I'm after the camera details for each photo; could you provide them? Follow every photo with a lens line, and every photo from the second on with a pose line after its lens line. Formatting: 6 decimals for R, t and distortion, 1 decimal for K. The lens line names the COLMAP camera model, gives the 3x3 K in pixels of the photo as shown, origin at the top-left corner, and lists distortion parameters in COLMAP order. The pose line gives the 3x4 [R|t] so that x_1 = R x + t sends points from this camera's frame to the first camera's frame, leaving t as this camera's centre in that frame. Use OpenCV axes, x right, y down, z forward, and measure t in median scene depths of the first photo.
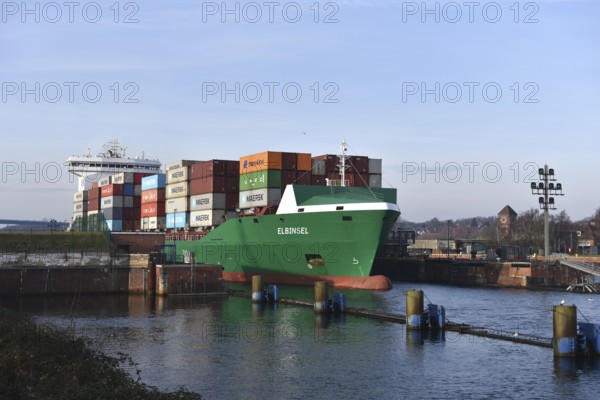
lens RADIAL K [[871.7, 0, 300.0], [0, 871.7, 200.0], [0, 0, 1]] dist [-0.013448, 0.117389]
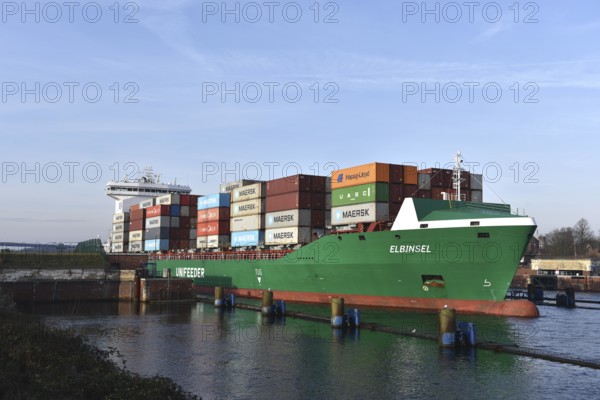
lens RADIAL K [[635.8, 0, 300.0], [0, 635.8, 200.0], [0, 0, 1]] dist [0.005038, -0.031750]
pose [[0.995781, 0.012285, 0.090940, -0.117448], [-0.007921, 0.998807, -0.048193, 0.011156], [-0.091423, 0.047270, 0.994690, 0.227573]]
